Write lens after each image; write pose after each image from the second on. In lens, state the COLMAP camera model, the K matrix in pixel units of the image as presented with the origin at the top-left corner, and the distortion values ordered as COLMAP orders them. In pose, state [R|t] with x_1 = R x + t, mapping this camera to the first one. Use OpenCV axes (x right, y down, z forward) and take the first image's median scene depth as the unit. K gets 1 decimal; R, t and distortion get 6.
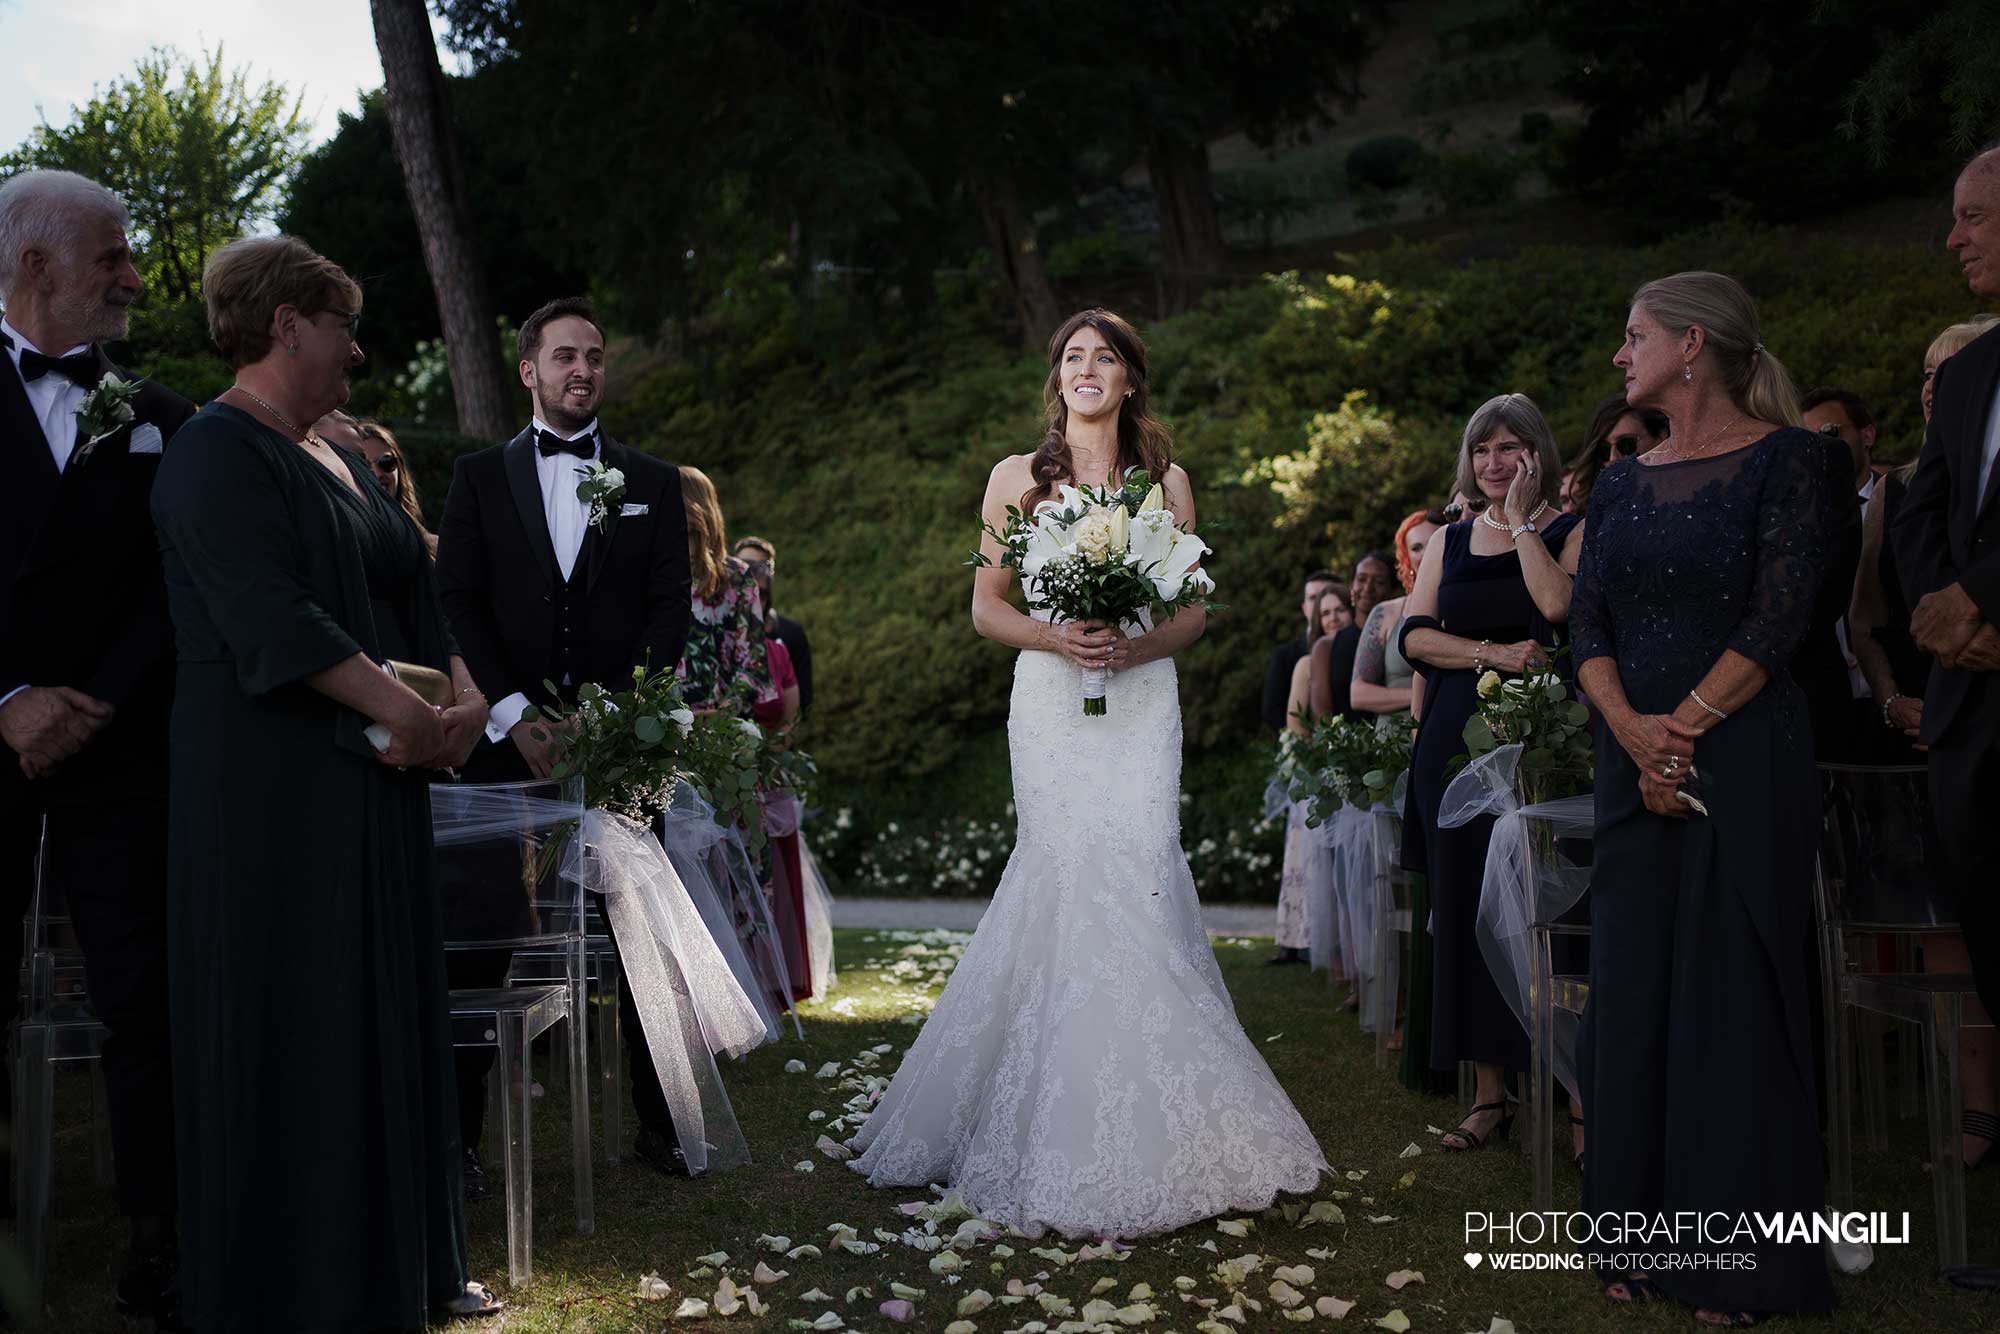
lens RADIAL K [[14805.1, 0, 999.7], [0, 14805.1, 667.0], [0, 0, 1]] dist [0.196493, 0.000000]
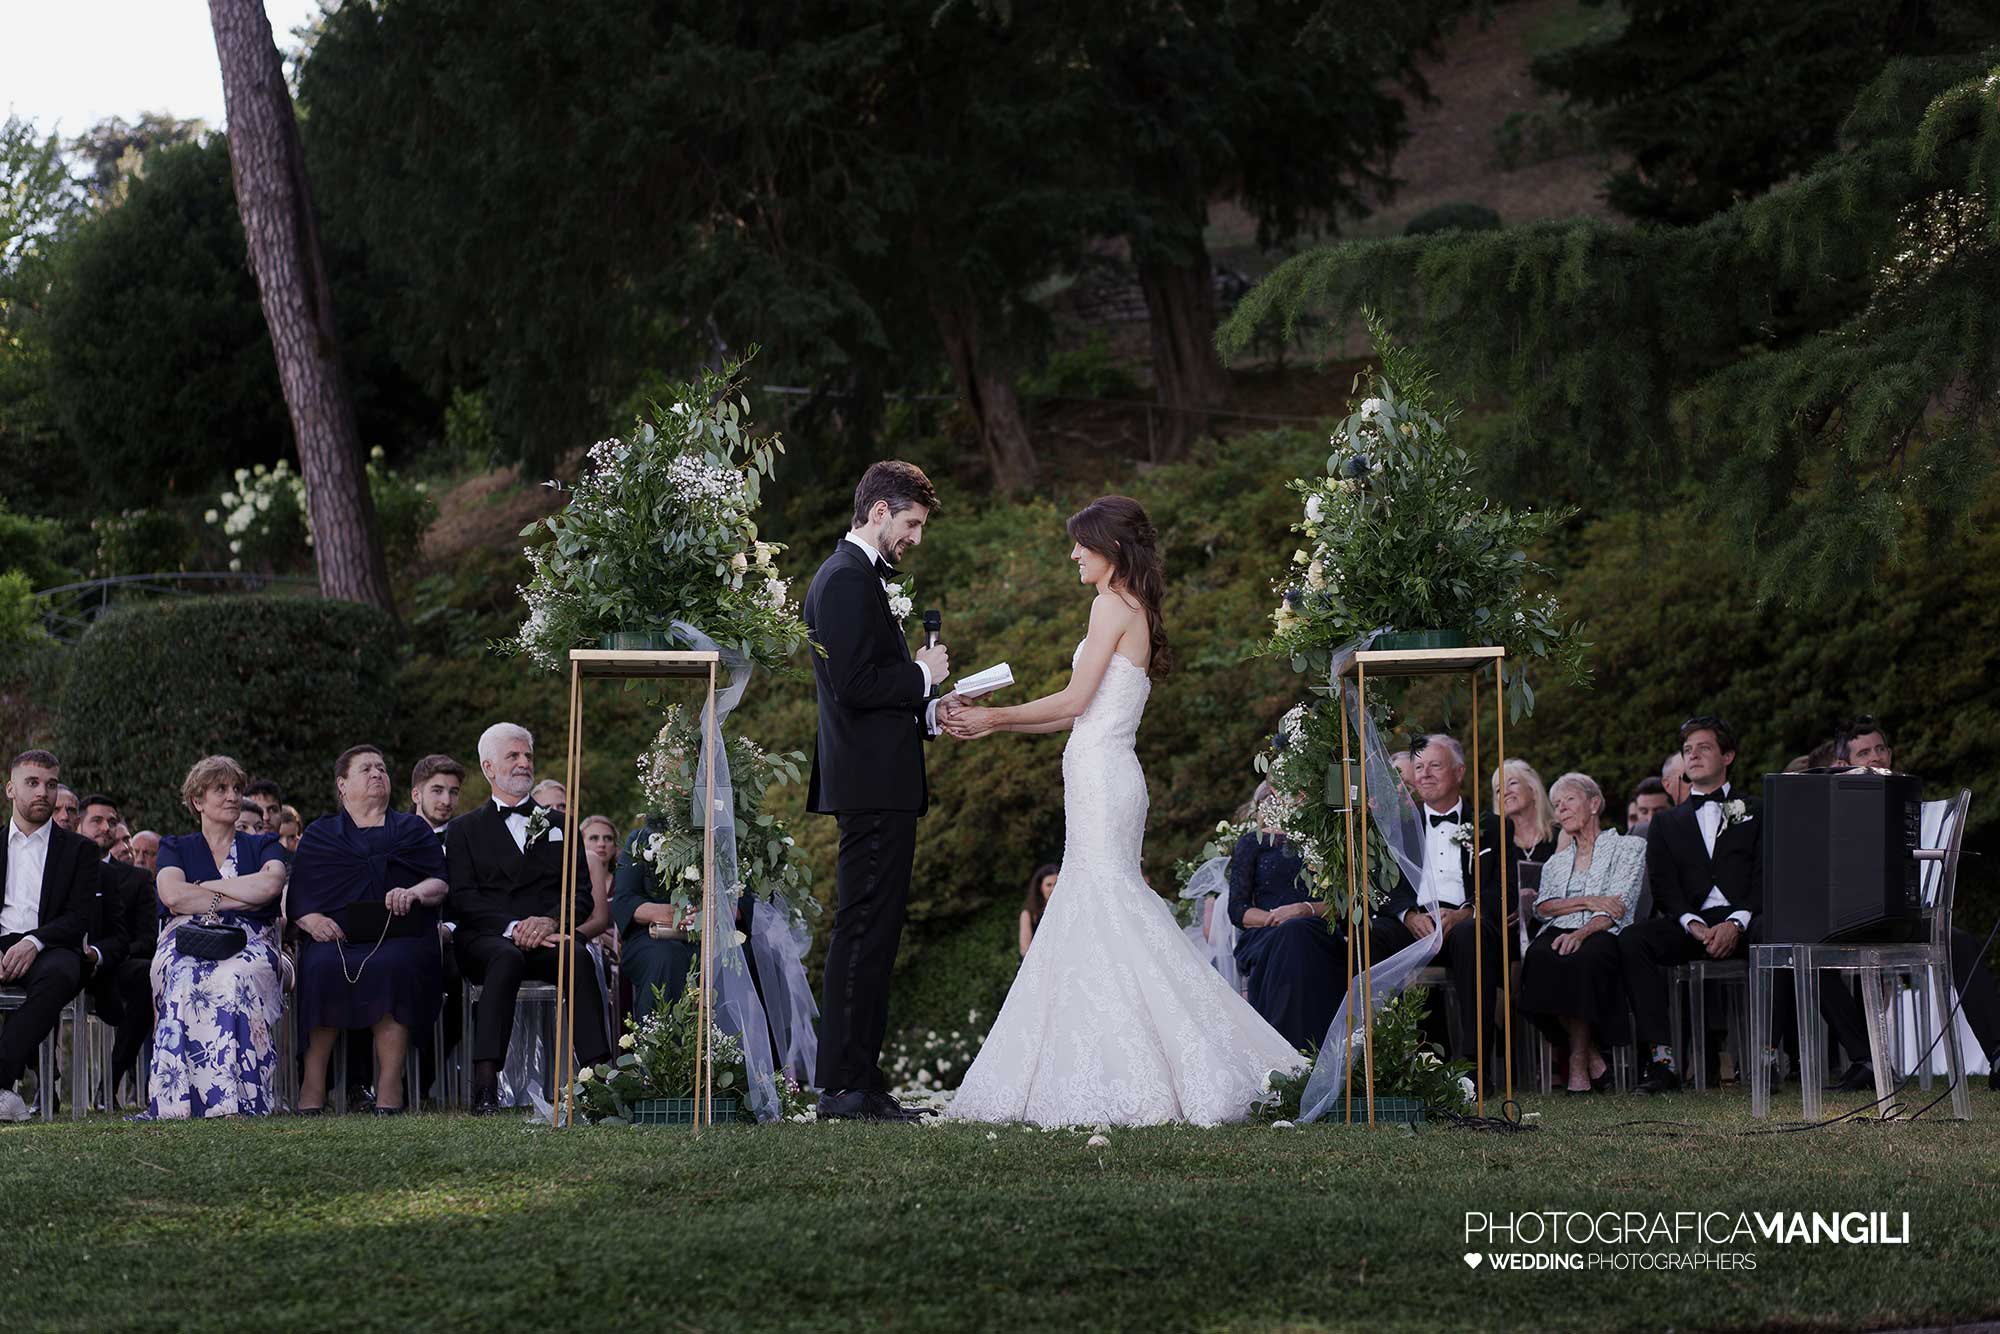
lens RADIAL K [[14805.1, 0, 1000.5], [0, 14805.1, 667.4], [0, 0, 1]] dist [0.196493, 0.000000]
pose [[0.999996, 0.001157, 0.002649, -0.000033], [-0.001123, 0.999919, -0.012704, -0.000652], [-0.002664, 0.012701, 0.999916, 0.118472]]
